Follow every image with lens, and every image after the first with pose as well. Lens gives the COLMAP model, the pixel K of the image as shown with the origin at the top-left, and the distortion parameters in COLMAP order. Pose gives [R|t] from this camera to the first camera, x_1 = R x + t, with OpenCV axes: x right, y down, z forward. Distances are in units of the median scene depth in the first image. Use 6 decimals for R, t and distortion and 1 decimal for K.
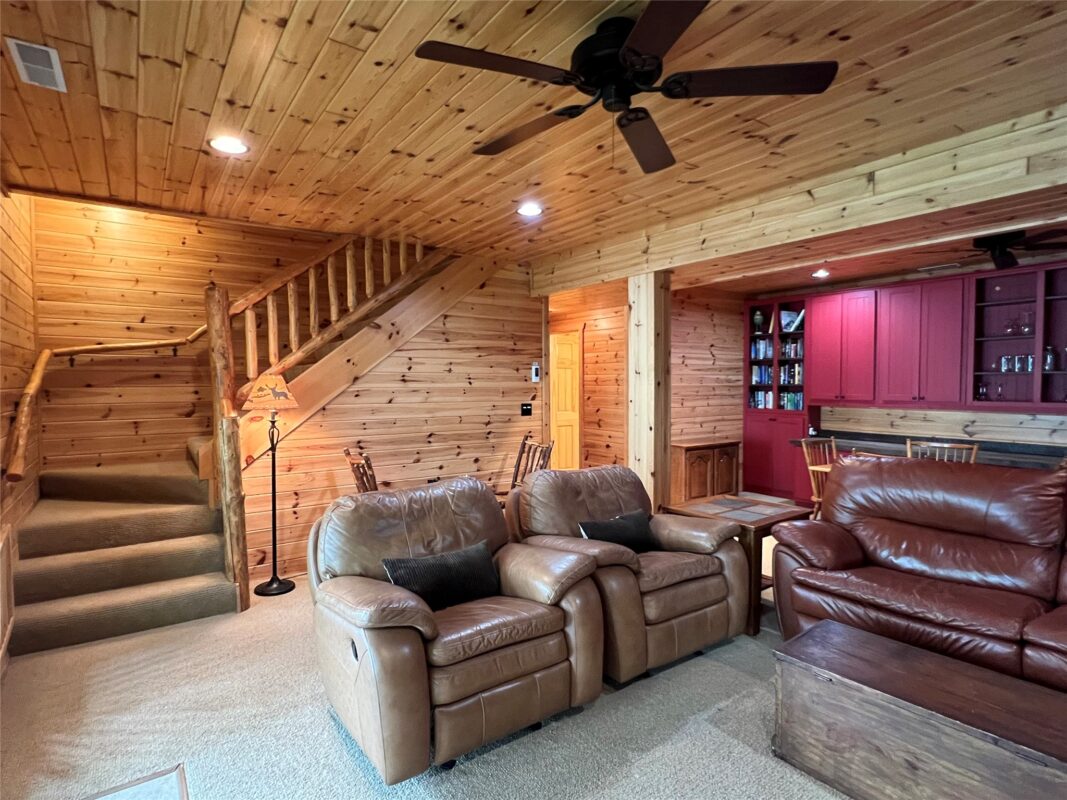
lens RADIAL K [[578.8, 0, 590.5], [0, 578.8, 411.9], [0, 0, 1]] dist [0.002441, -0.000739]
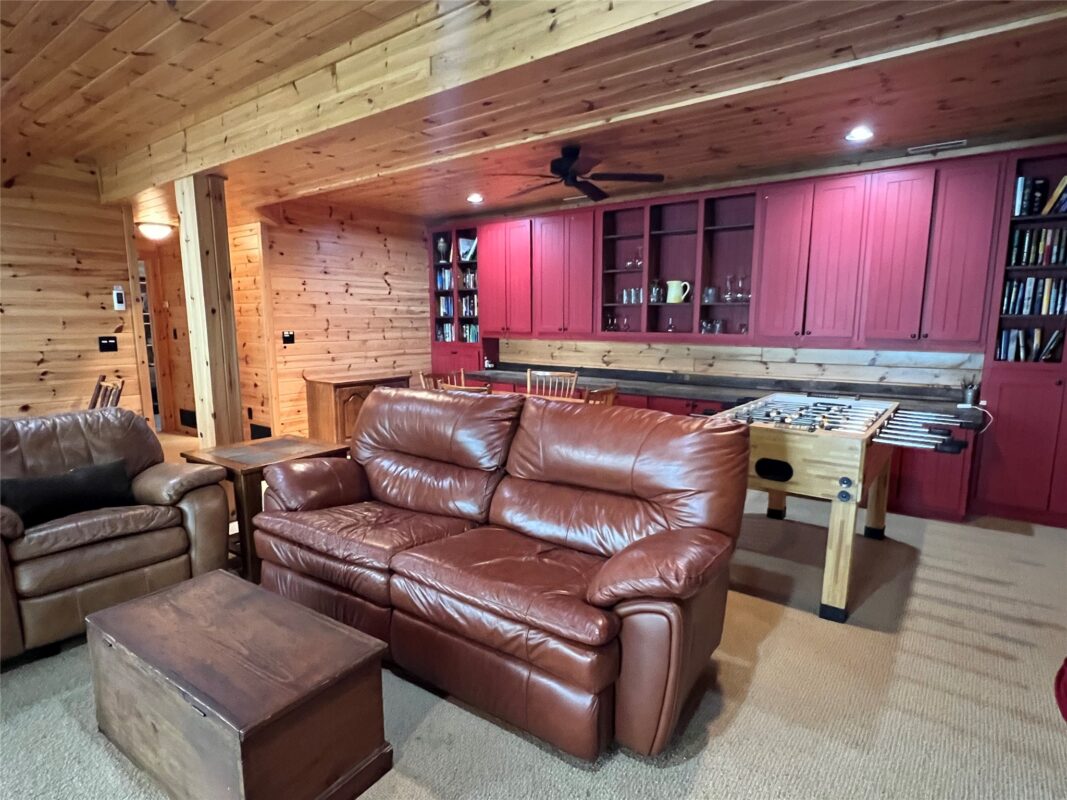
lens RADIAL K [[578.8, 0, 582.0], [0, 578.8, 418.1], [0, 0, 1]] dist [0.002441, -0.000739]
pose [[0.952610, -0.048011, 0.300380, 0.254337], [0.011606, 0.992484, 0.121827, 0.007338], [-0.303971, -0.112567, 0.946007, -0.001612]]
